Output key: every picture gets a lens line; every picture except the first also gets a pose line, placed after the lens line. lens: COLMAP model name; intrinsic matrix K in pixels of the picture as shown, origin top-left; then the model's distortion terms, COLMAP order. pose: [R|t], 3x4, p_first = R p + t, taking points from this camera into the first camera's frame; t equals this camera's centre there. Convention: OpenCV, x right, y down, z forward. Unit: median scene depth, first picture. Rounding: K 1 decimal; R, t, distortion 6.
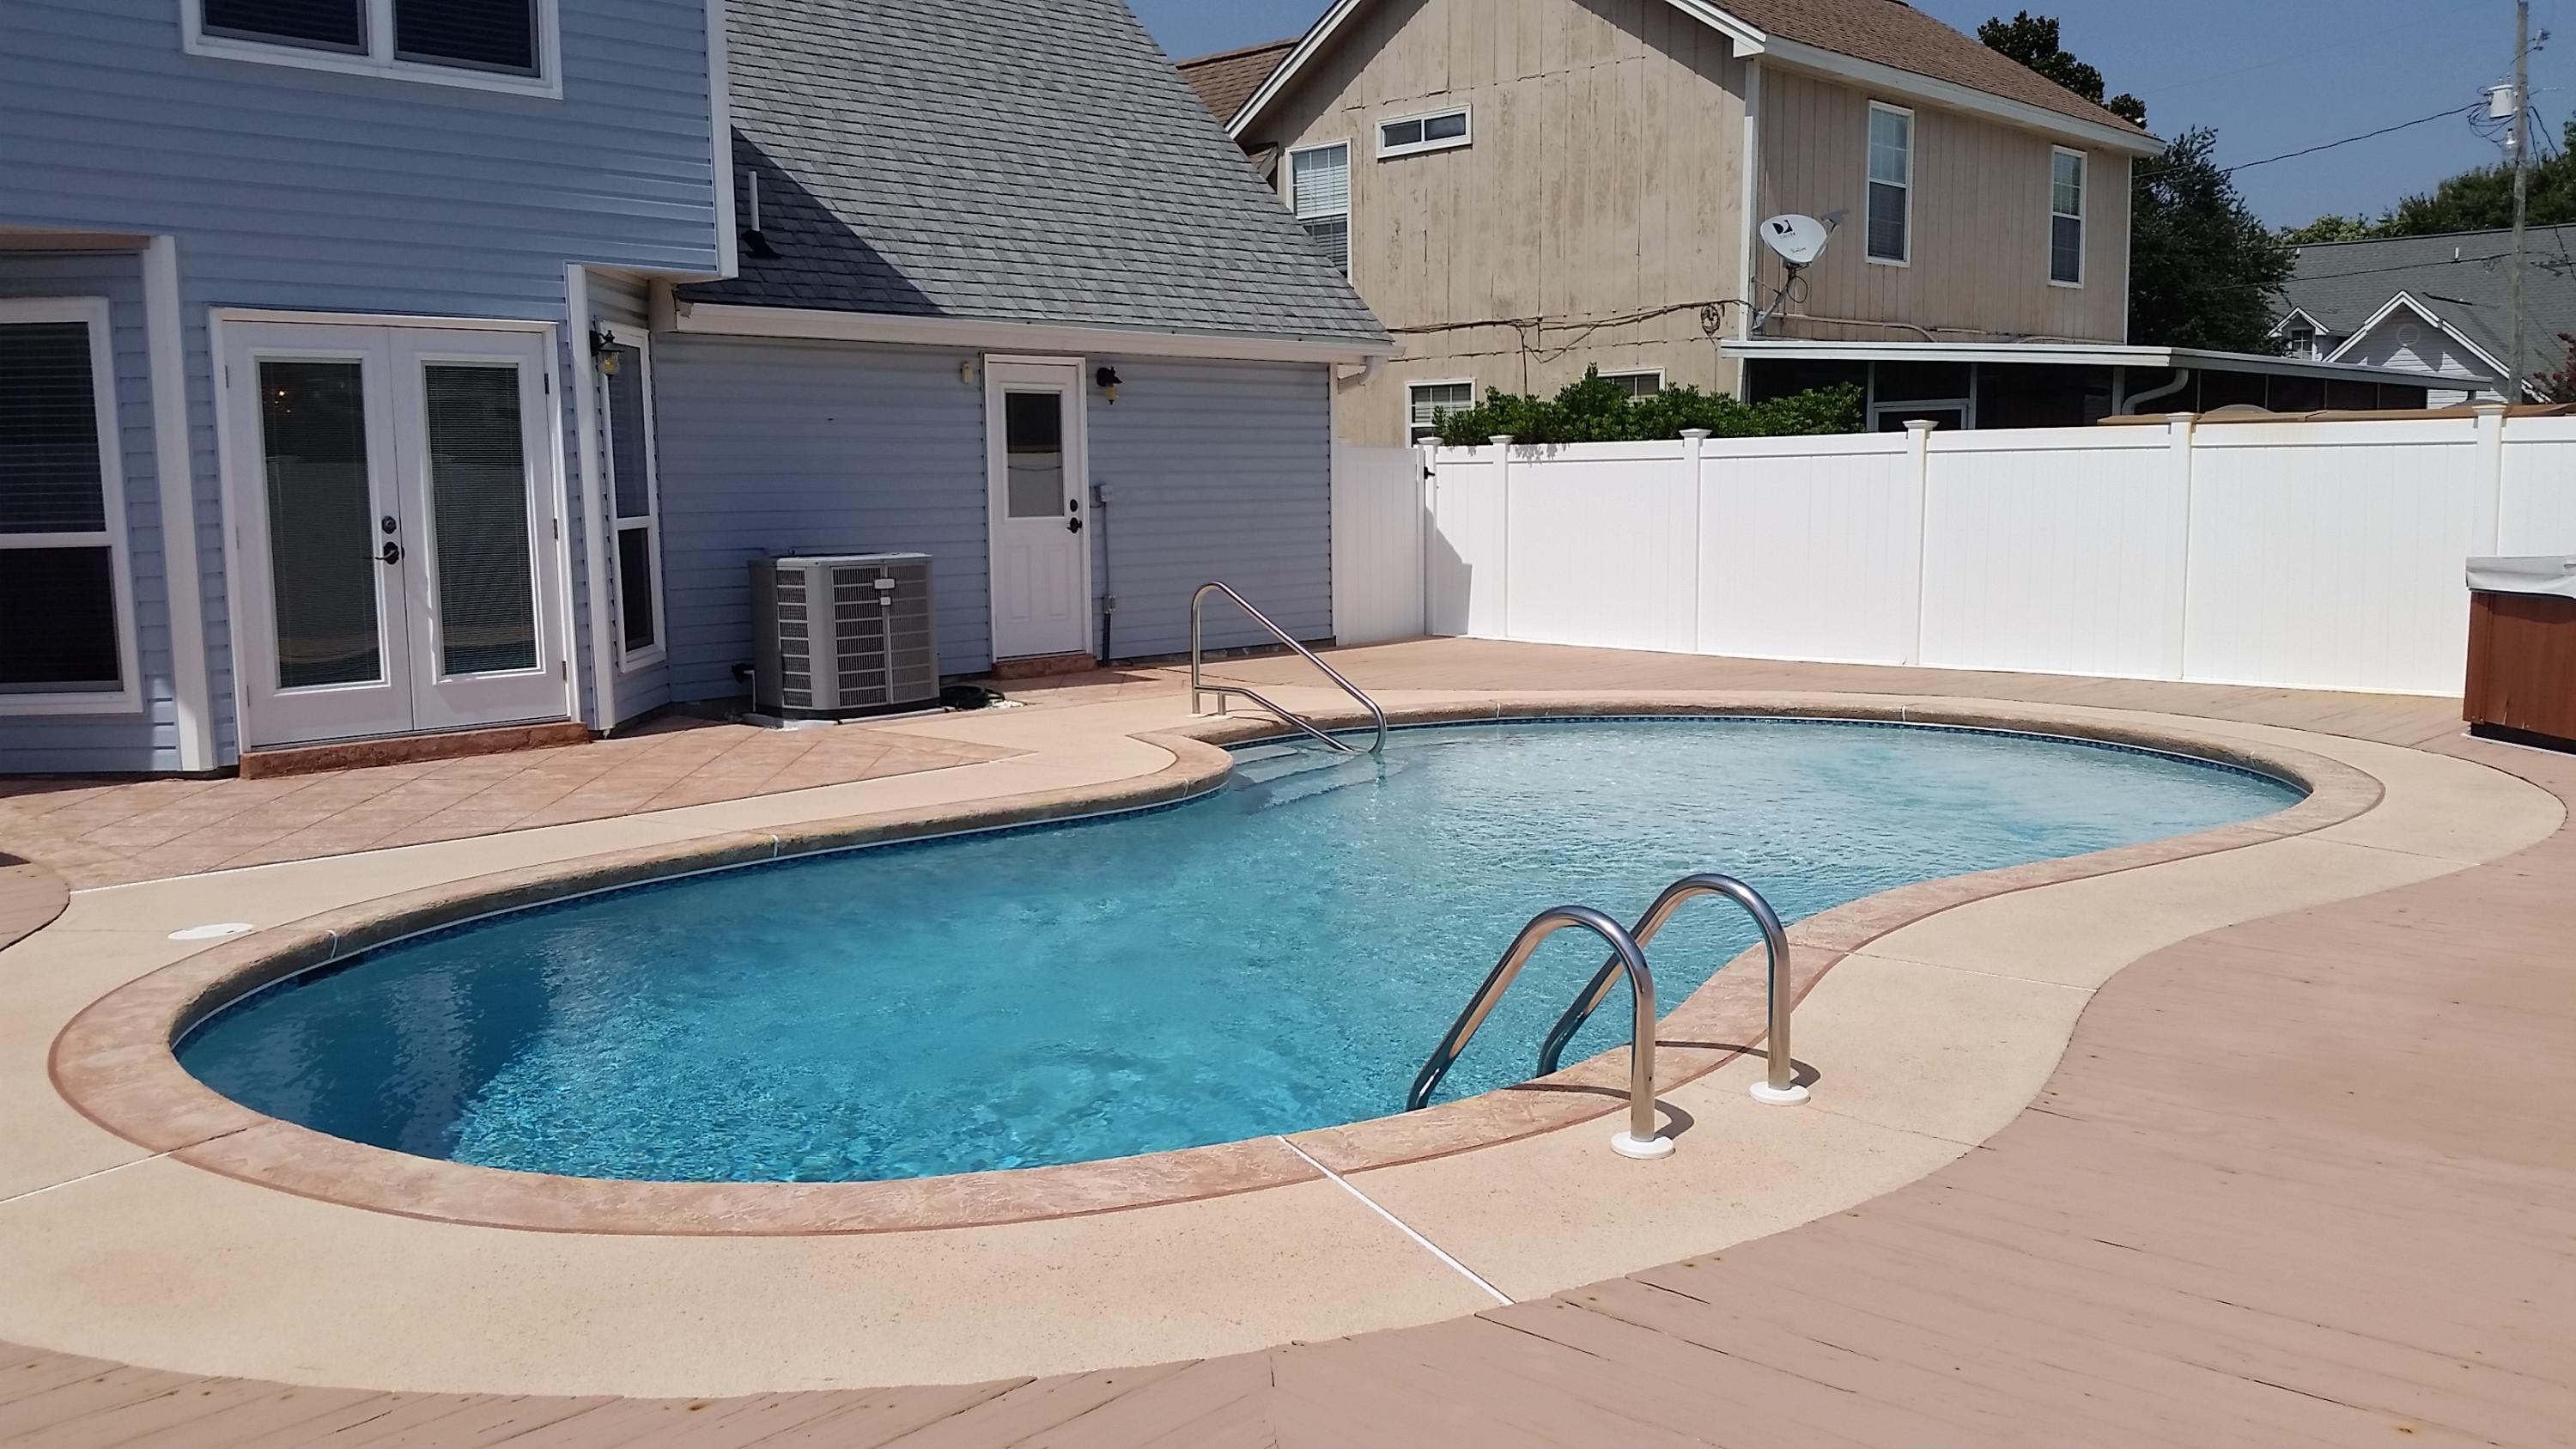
lens RADIAL K [[2072.7, 0, 1288.0], [0, 2072.7, 724.5], [0, 0, 1]] dist [0.117074, -0.273895]
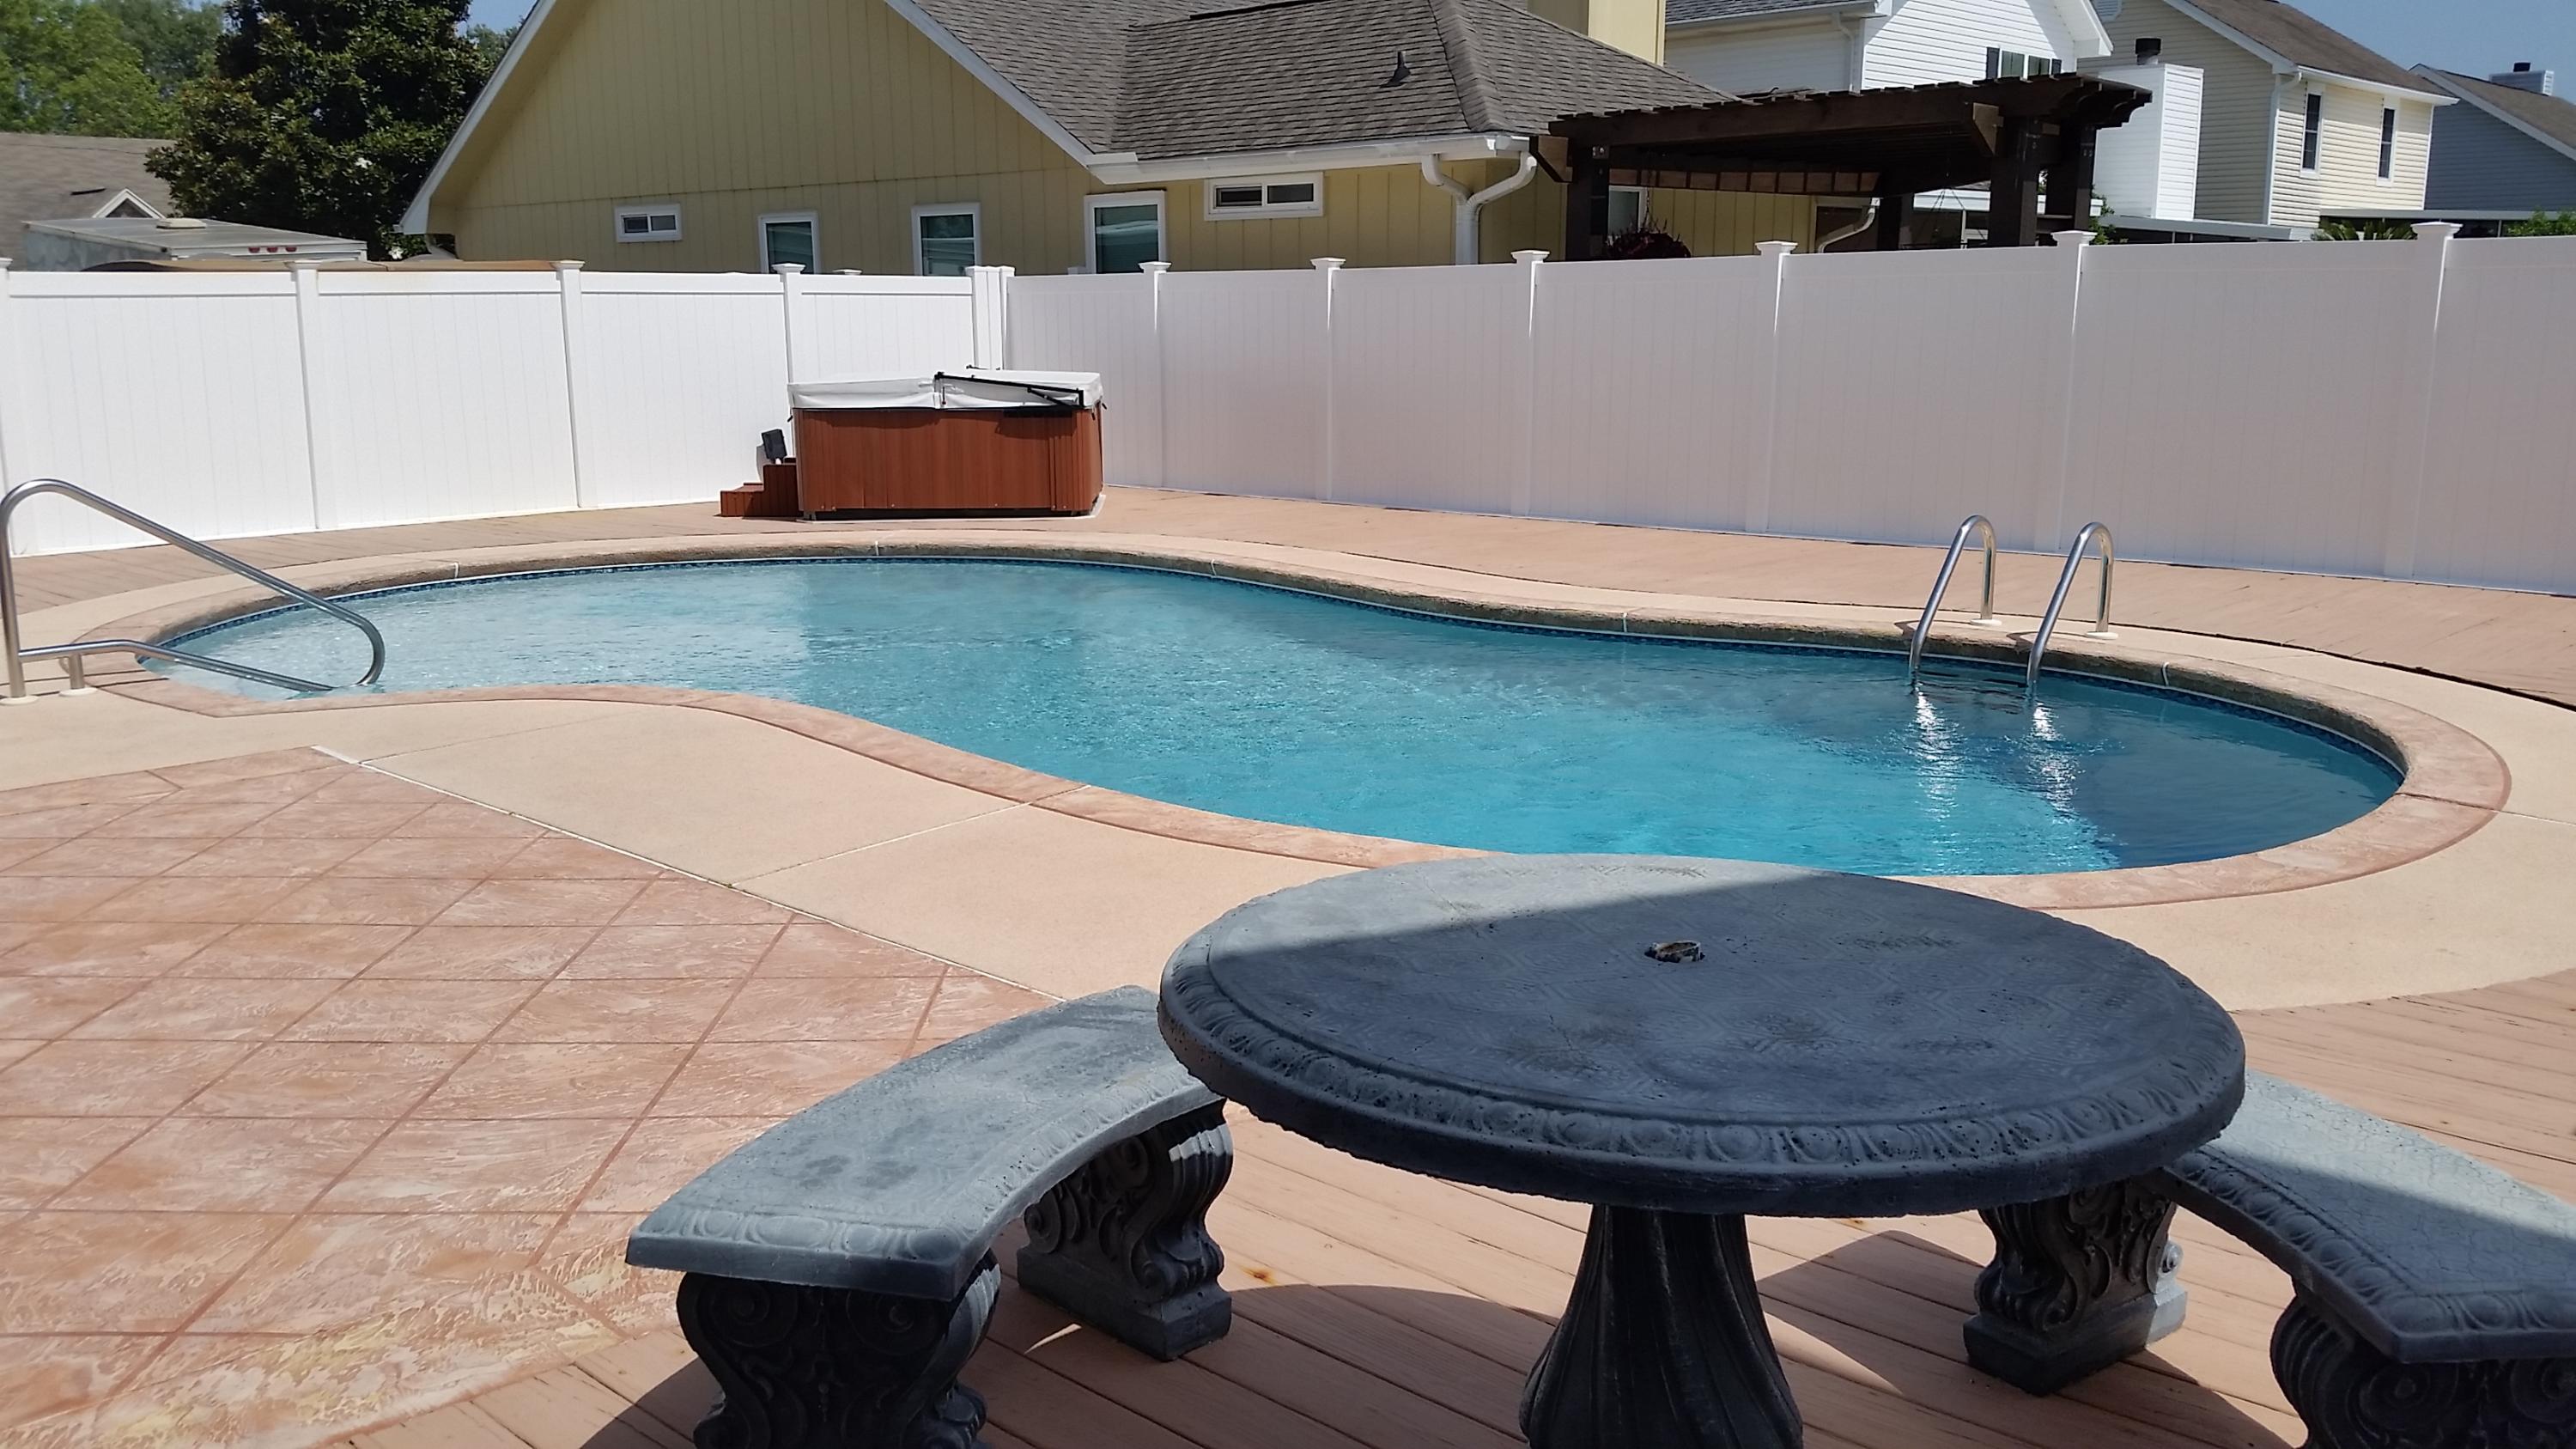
lens RADIAL K [[2072.7, 0, 1288.0], [0, 2072.7, 724.5], [0, 0, 1]] dist [0.117074, -0.273895]
pose [[0.028615, -0.186816, 0.981978, -0.744122], [0.125265, 0.975306, 0.181897, -0.072849], [-0.991711, 0.117803, 0.051310, 0.680510]]
